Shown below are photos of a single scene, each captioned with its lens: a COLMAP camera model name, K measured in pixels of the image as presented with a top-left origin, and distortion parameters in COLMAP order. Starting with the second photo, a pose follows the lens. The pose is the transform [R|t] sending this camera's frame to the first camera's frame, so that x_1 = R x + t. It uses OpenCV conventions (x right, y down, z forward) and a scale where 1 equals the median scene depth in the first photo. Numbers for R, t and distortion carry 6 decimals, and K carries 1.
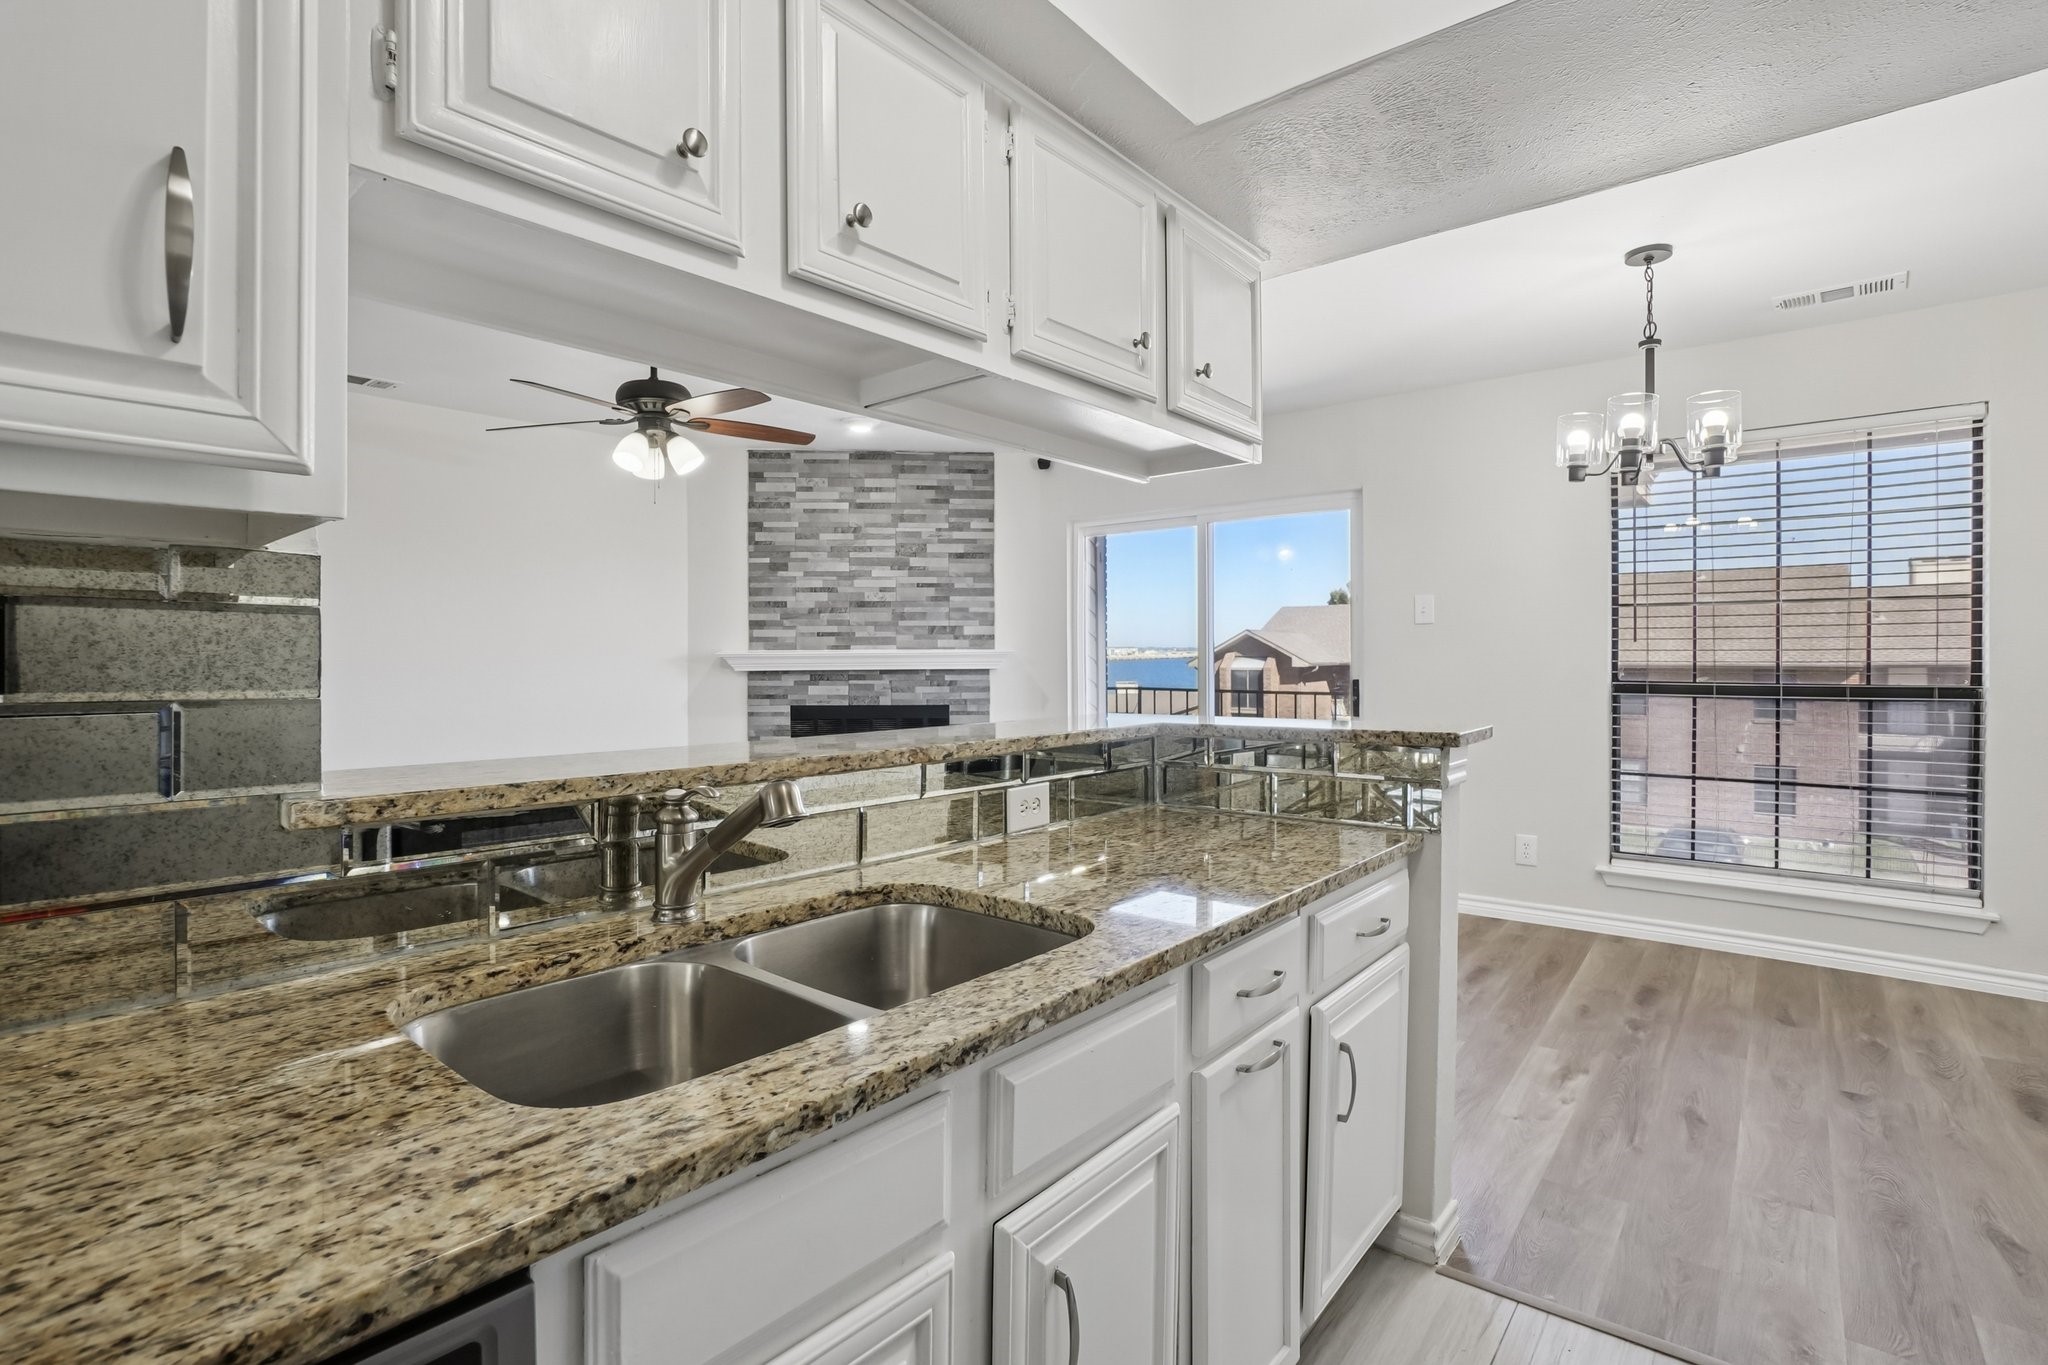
lens RADIAL K [[955.3, 0, 1017.5], [0, 955.3, 658.9], [0, 0, 1]] dist [-0.047780, 0.015818]
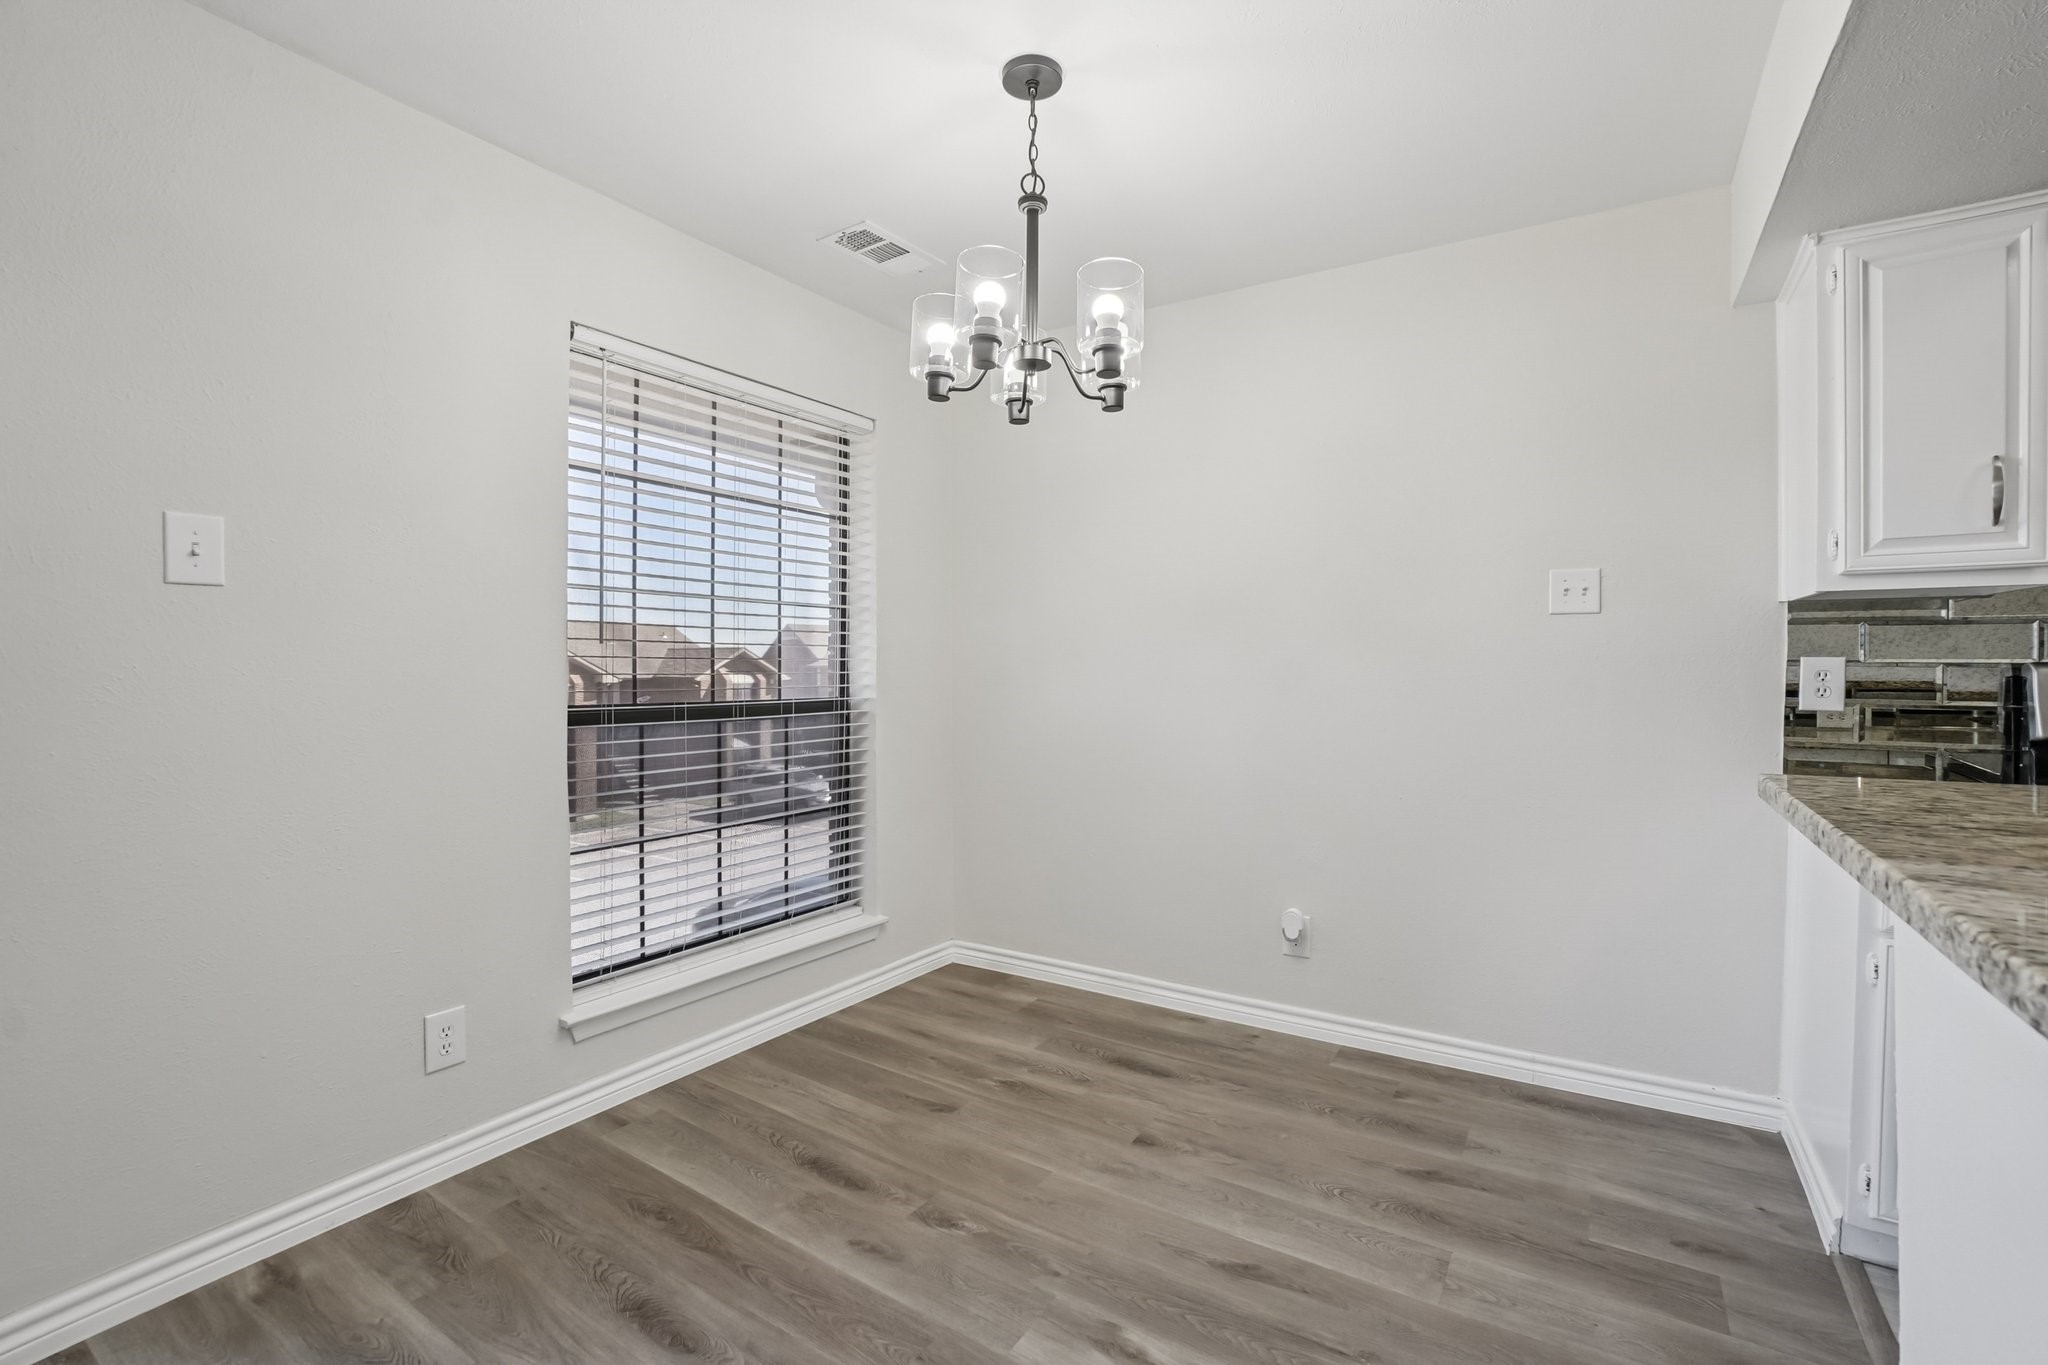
lens RADIAL K [[920.8, 0, 1020.7], [0, 920.8, 677.2], [0, 0, 1]] dist [-0.065495, 0.023560]
pose [[-0.120591, -0.003196, 0.992697, 0.011059], [0.006455, 0.999971, 0.004004, 0.002625], [-0.992681, 0.006891, -0.120566, 0.536602]]
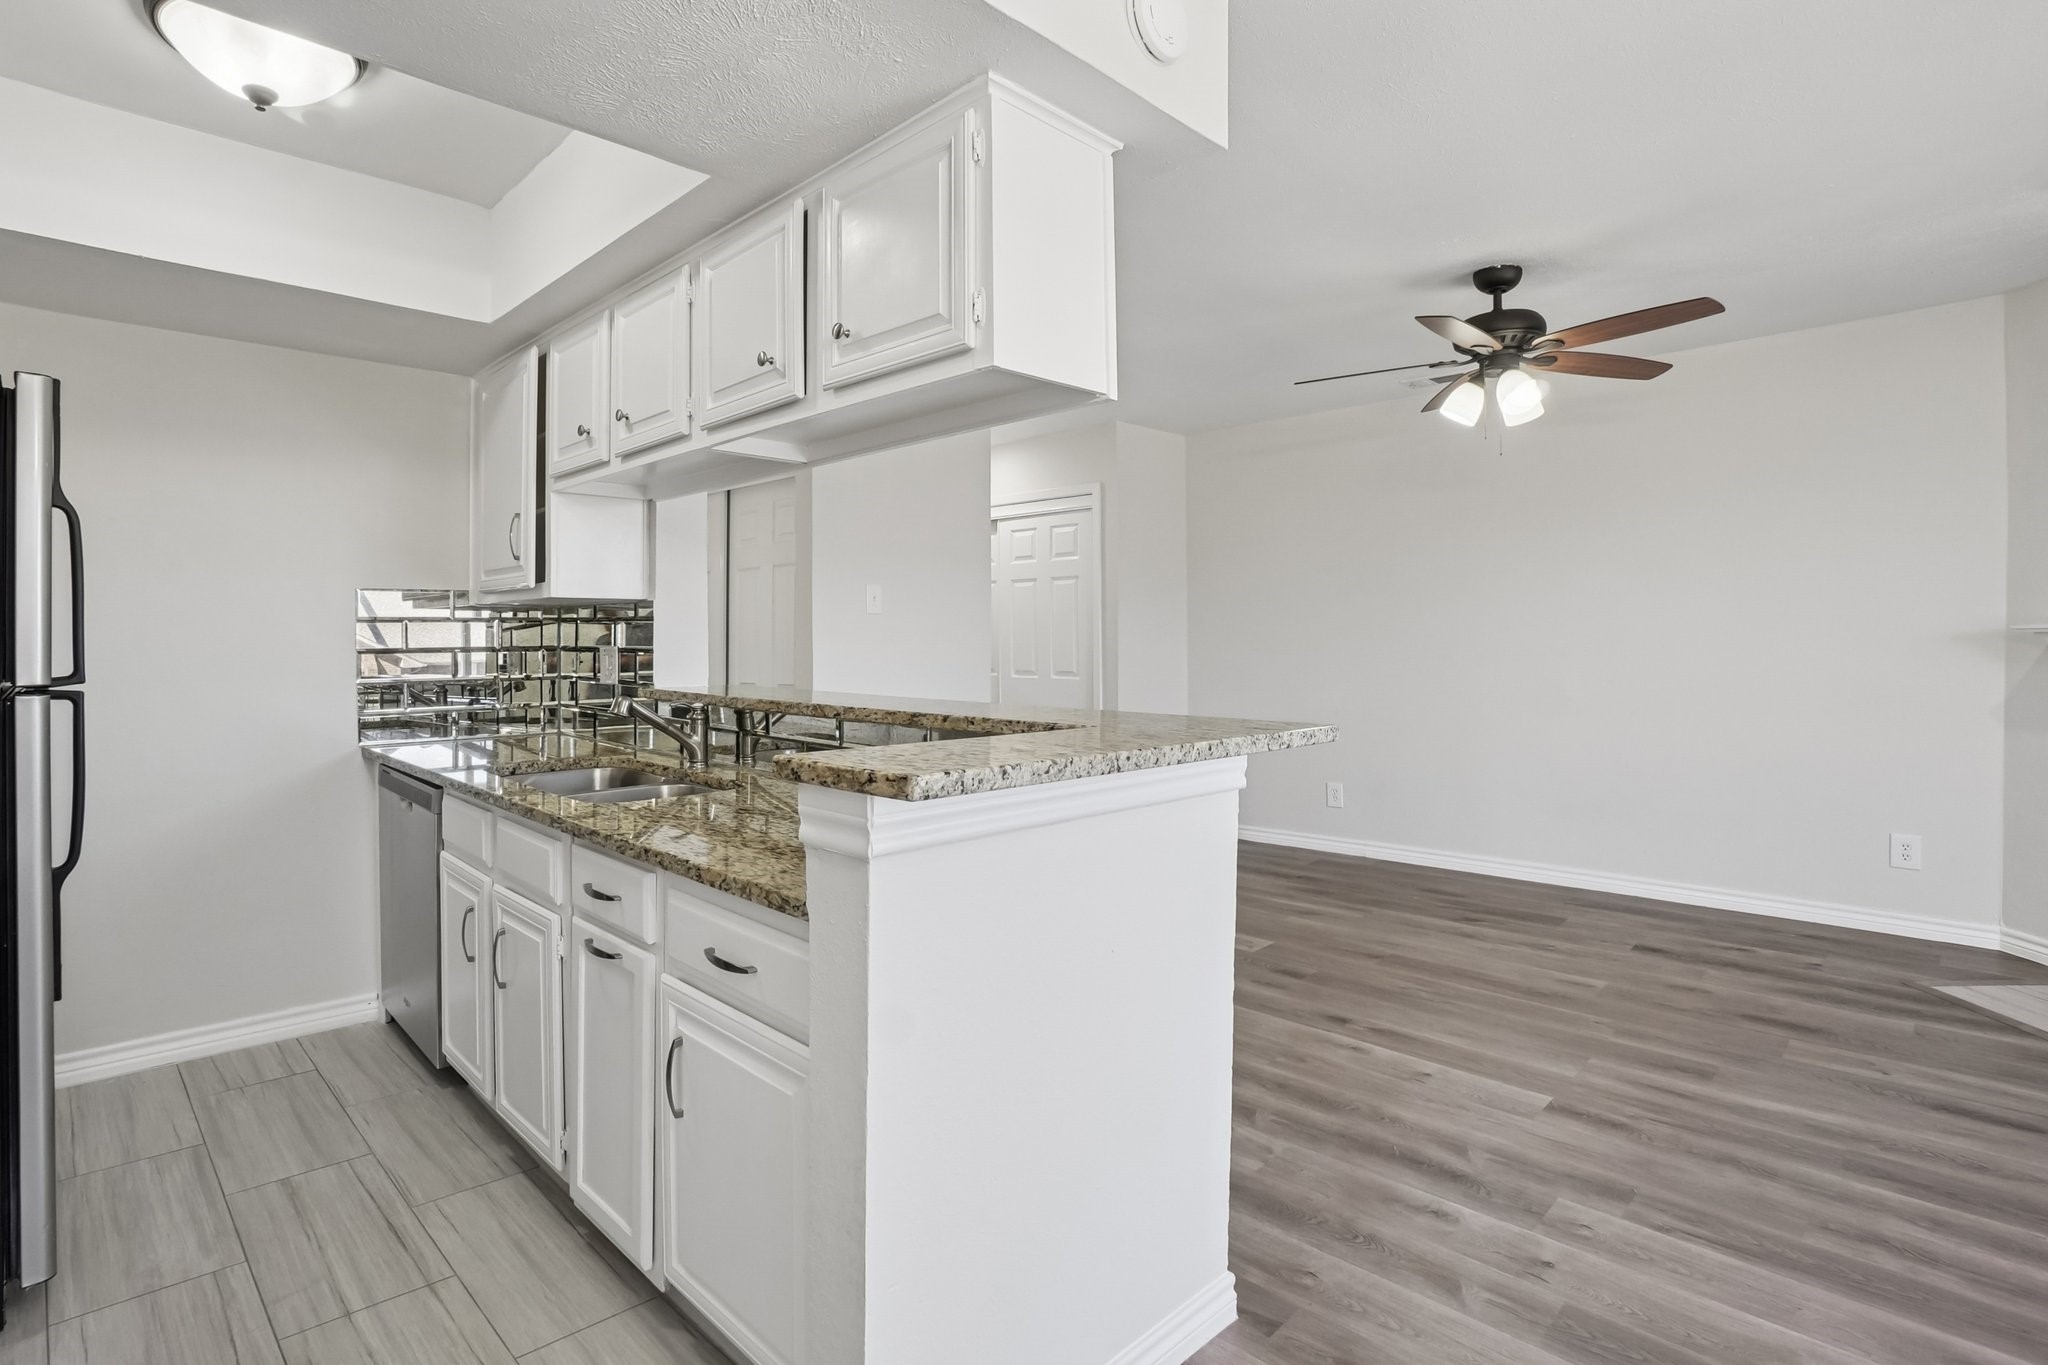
lens RADIAL K [[1020.0, 0, 931.9], [0, 1020.0, 631.4], [0, 0, 1]] dist [-0.062982, 0.021066]
pose [[-0.133486, -0.001004, -0.991050, 0.372072], [0.002438, 0.999996, -0.001341, -0.003048], [0.991048, -0.002596, -0.133483, 0.389536]]
